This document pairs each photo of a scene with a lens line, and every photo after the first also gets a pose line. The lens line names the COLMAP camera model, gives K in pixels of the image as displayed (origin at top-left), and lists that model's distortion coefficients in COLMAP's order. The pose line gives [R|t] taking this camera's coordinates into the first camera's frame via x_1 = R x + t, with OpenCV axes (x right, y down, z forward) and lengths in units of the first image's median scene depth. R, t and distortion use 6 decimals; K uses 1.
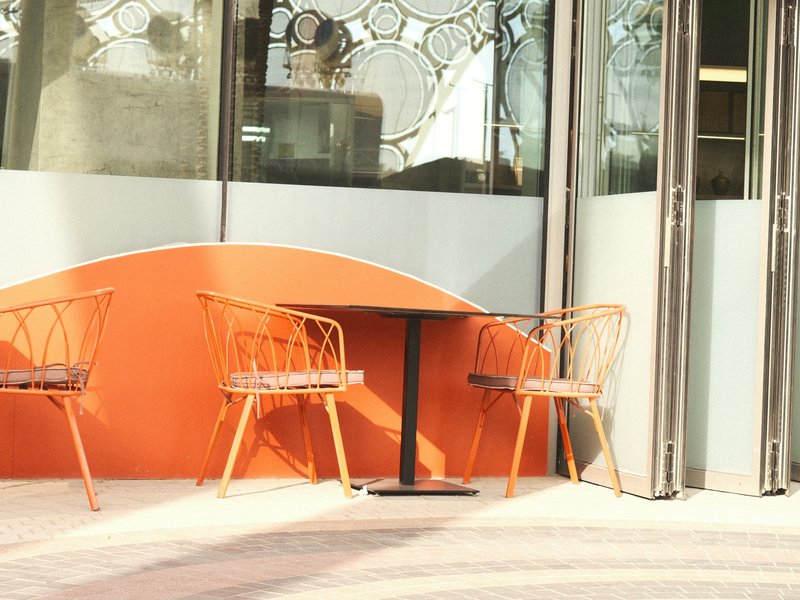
lens RADIAL K [[1801.4, 0, 399.7], [0, 1801.4, 298.9], [0, 0, 1]] dist [0.026508, 0.000000]
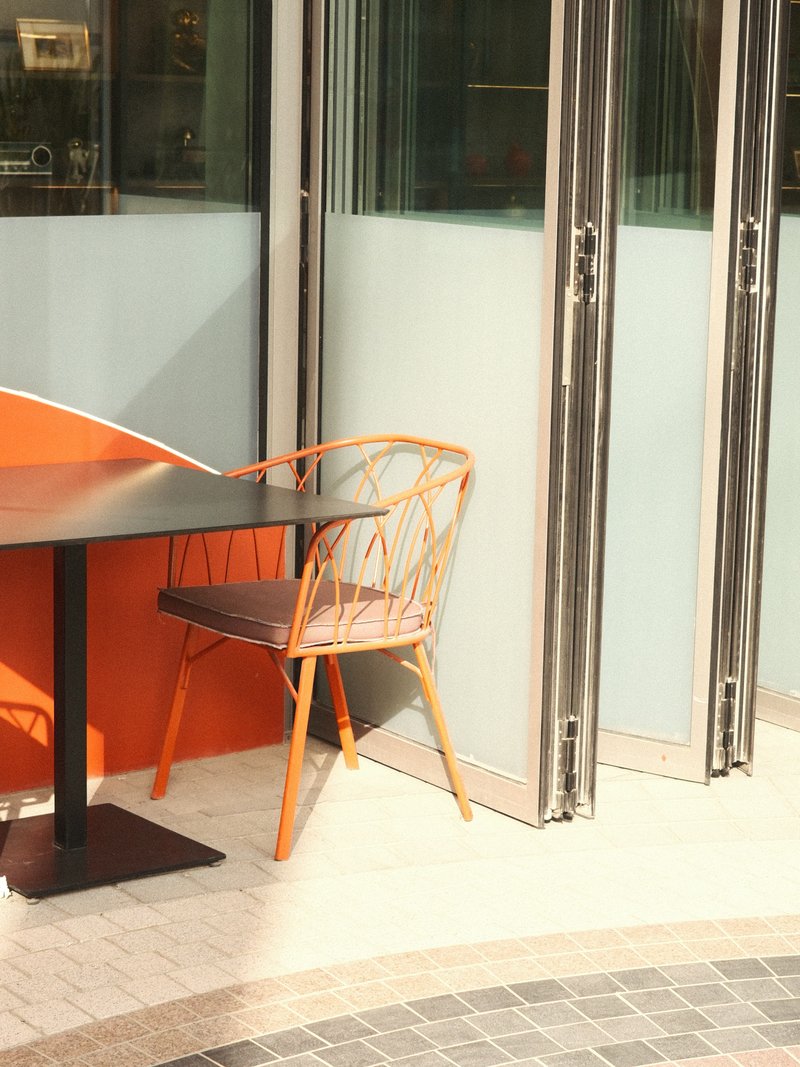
lens RADIAL K [[2402.6, 0, 400.0], [0, 2402.6, 535.9], [0, 0, 1]] dist [0.026508, 0.000000]
pose [[0.954030, -0.070907, 0.291203, -0.096119], [0.014939, 0.981654, 0.190086, -0.105125], [-0.299339, -0.176997, 0.937586, 0.370853]]
